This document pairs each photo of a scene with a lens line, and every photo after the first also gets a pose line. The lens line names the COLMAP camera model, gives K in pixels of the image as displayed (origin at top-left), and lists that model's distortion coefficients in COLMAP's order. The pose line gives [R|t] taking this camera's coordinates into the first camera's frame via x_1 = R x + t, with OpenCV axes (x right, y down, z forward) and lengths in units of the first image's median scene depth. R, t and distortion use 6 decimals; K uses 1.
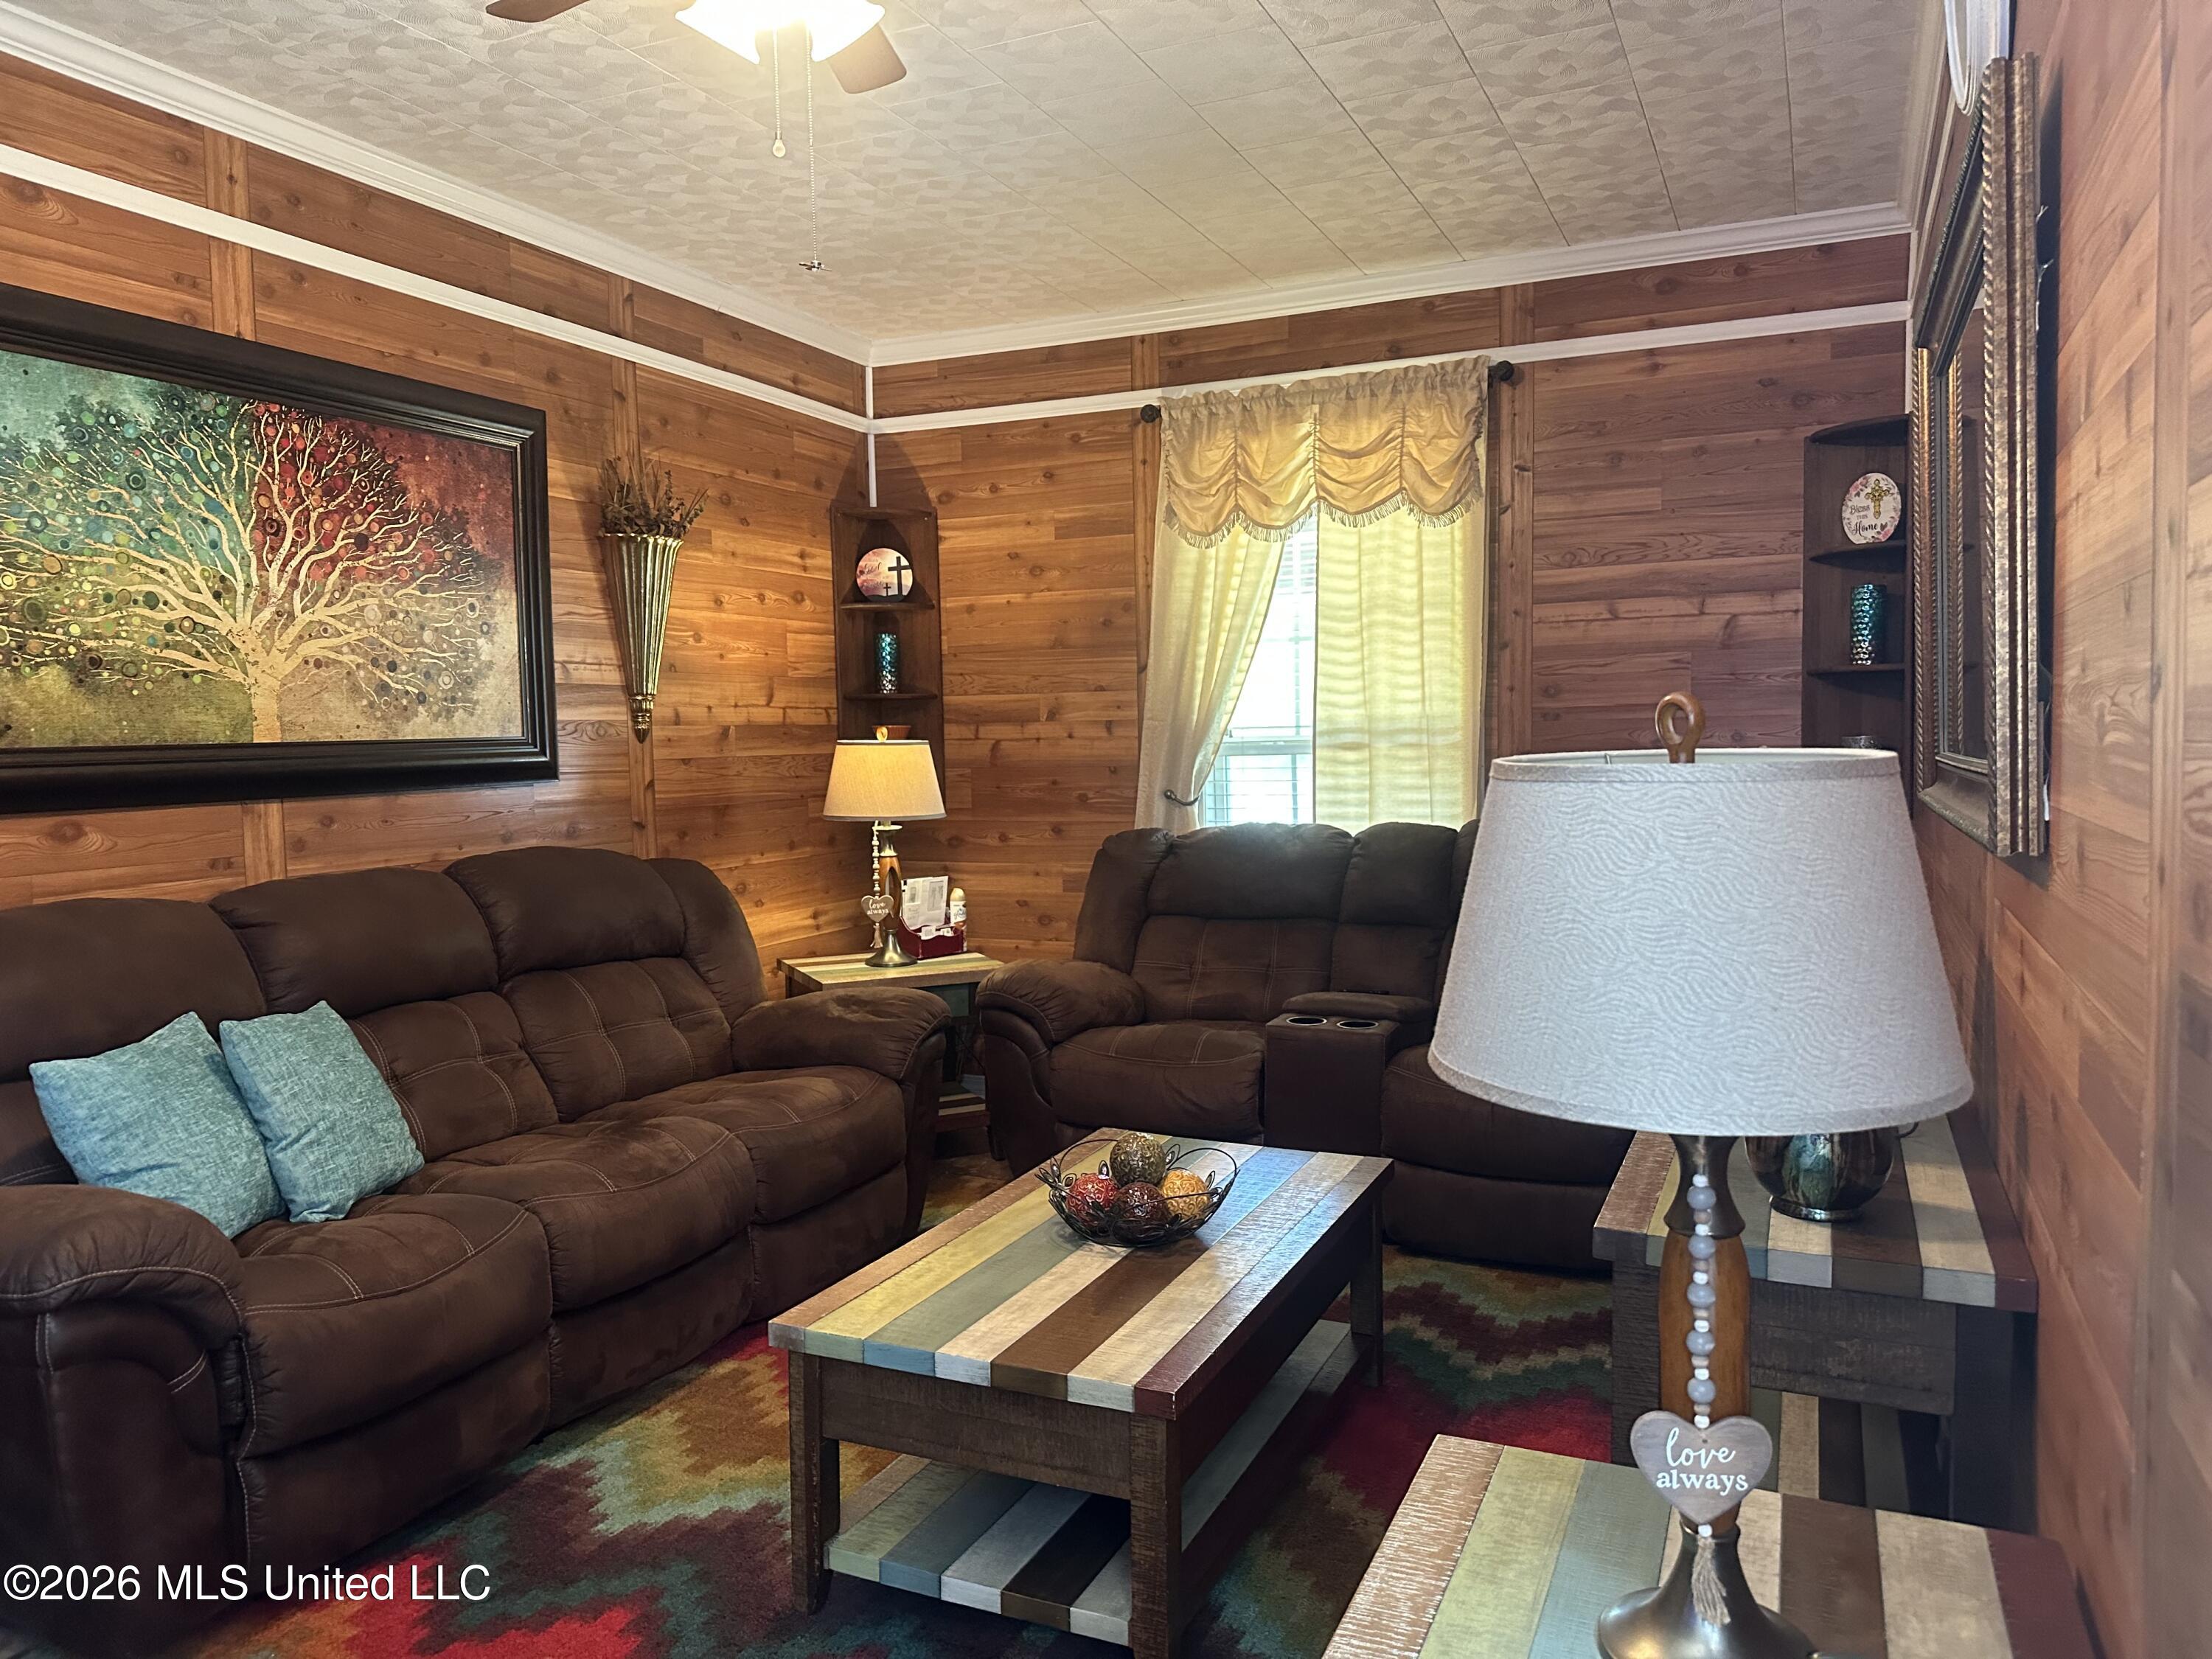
lens RADIAL K [[1503.7, 0, 1111.3], [0, 1503.7, 849.2], [0, 0, 1]] dist [0.049643, -0.076954]
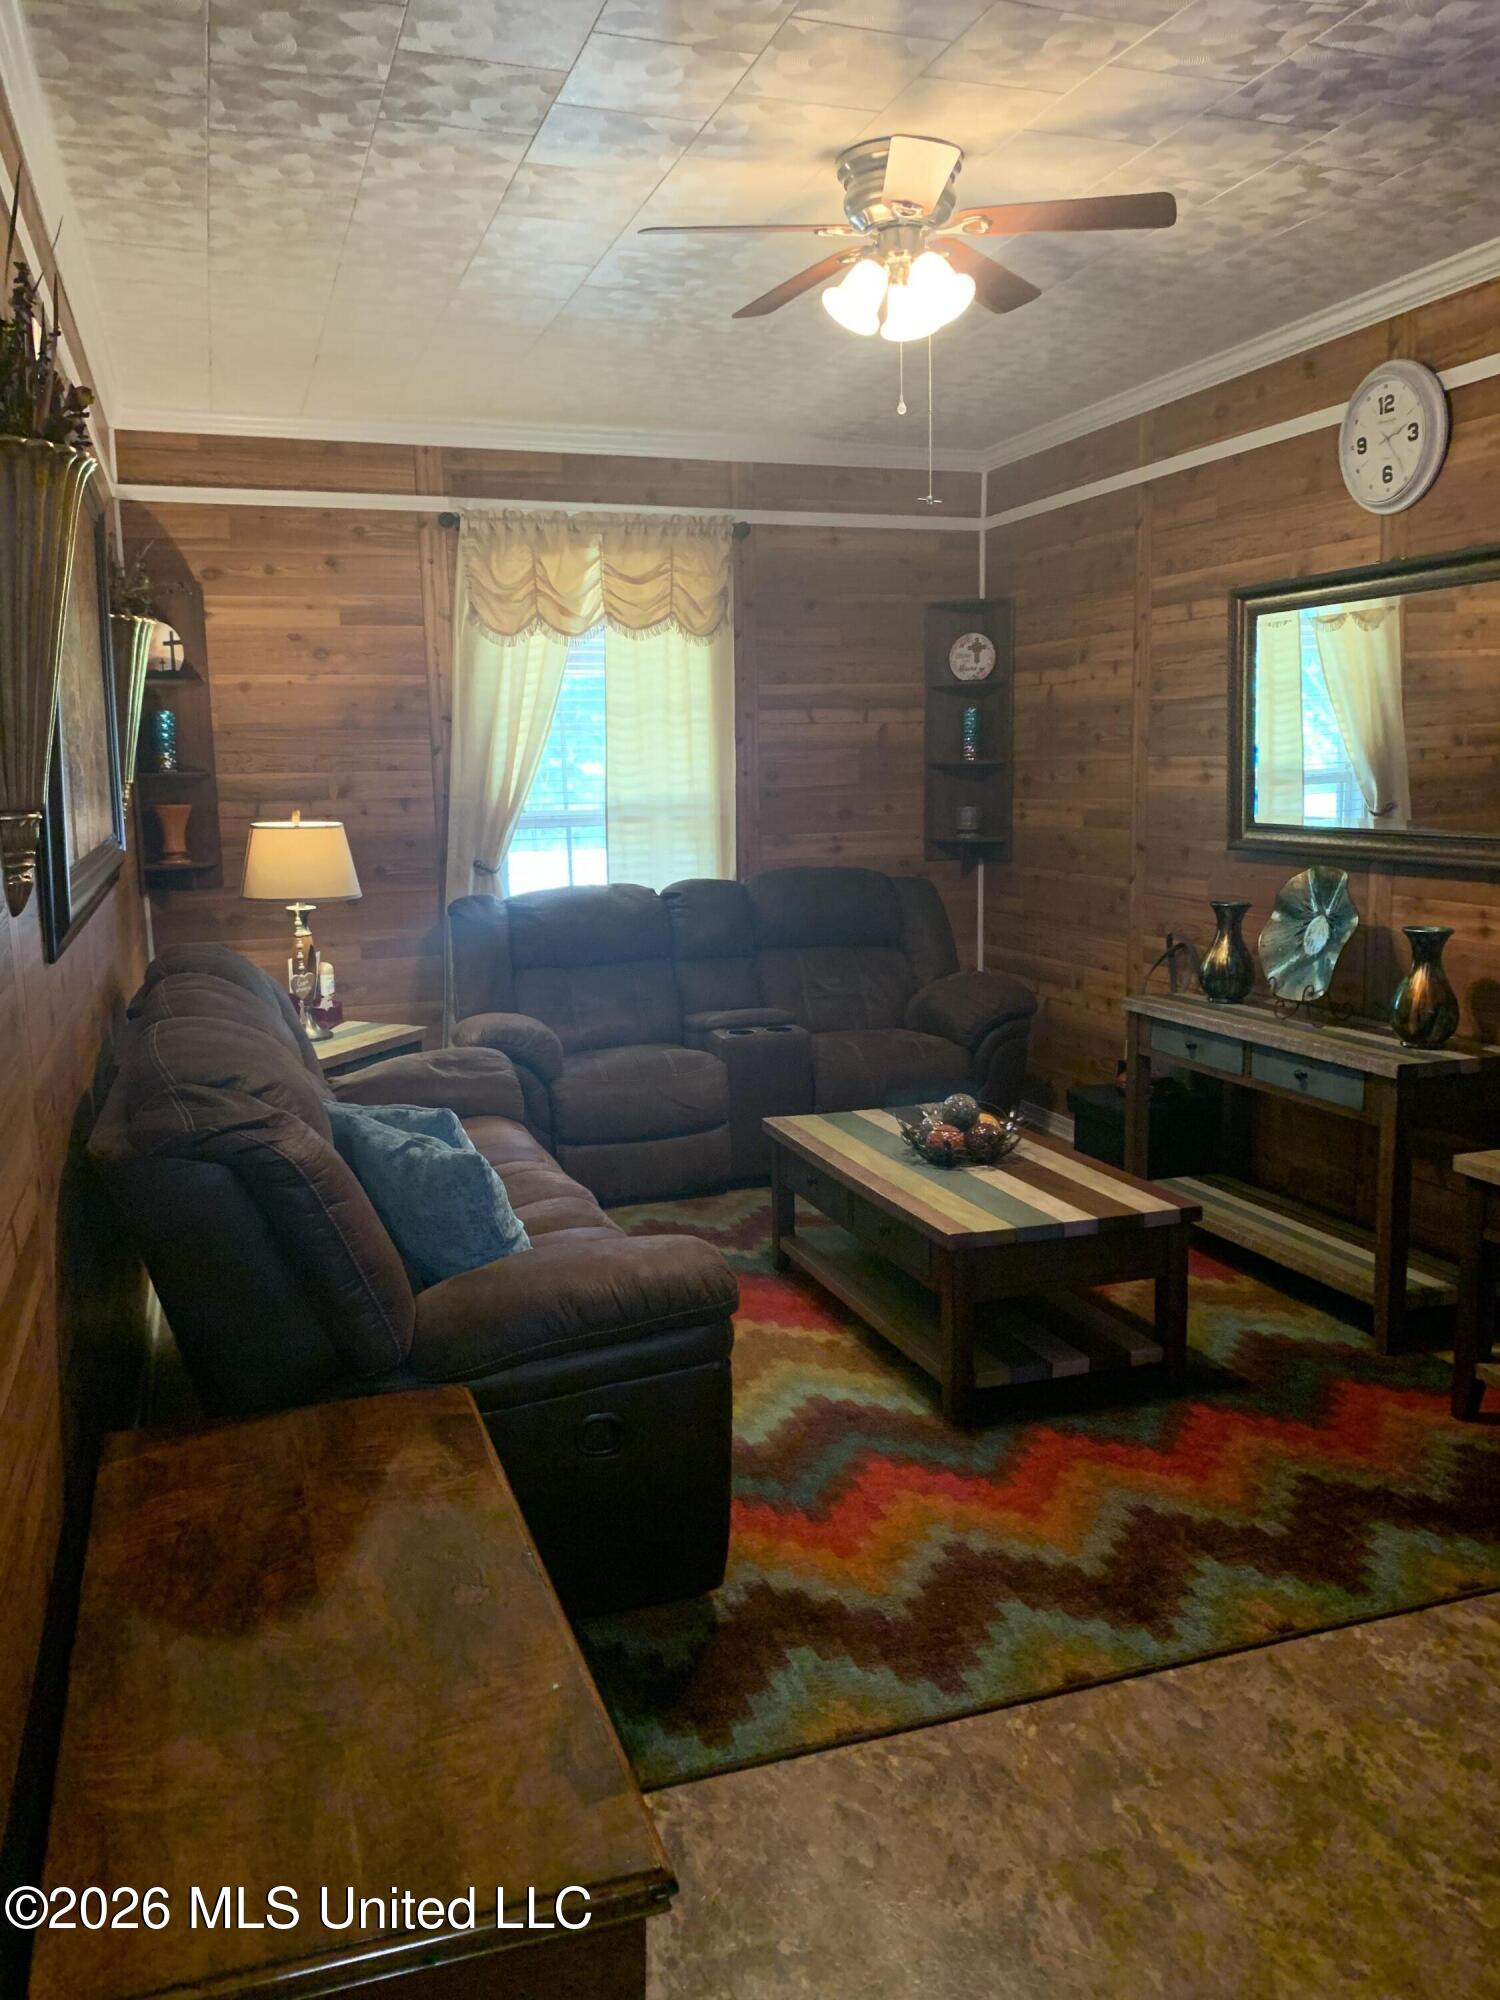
lens RADIAL K [[1493.4, 0, 753.5], [0, 1493.4, 988.6], [0, 0, 1]] dist [0.022006, -0.023731]
pose [[0.737337, -0.097291, 0.668482, -0.591717], [0.054572, 0.994919, 0.084607, -0.027461], [-0.673317, -0.025903, 0.738900, 0.025660]]
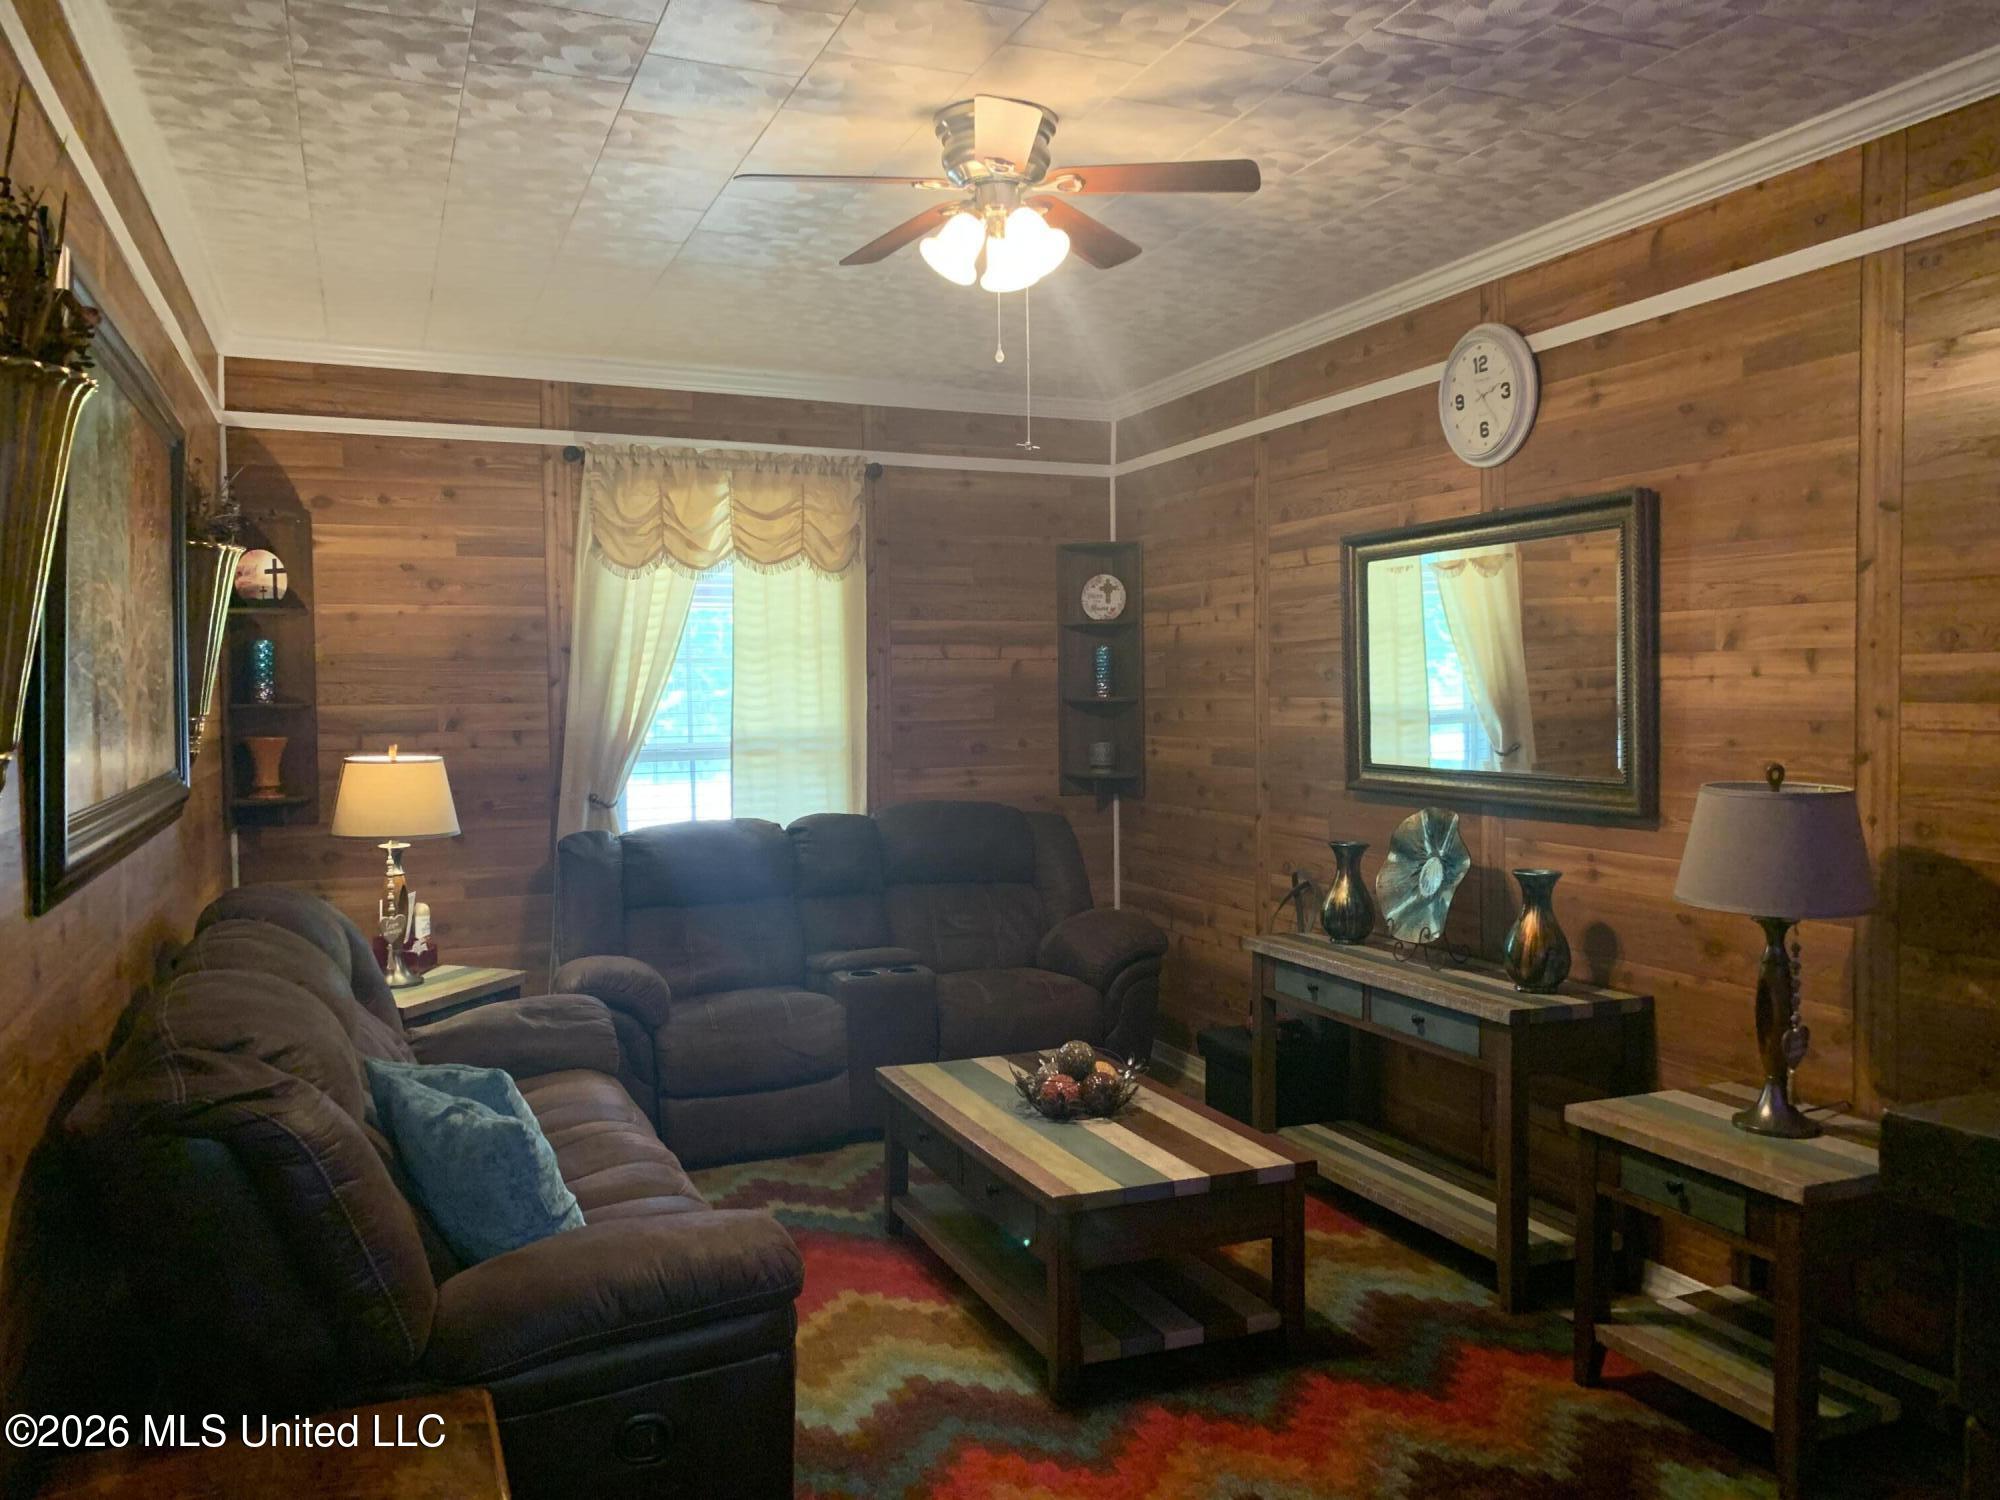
lens RADIAL K [[1493.4, 0, 1032.2], [0, 1493.4, 752.0], [0, 0, 1]] dist [0.022006, -0.023731]
pose [[0.685155, -0.017268, 0.728192, -0.555821], [0.050012, 0.998475, -0.023379, -0.030128], [-0.726678, 0.052436, 0.684974, 0.020028]]
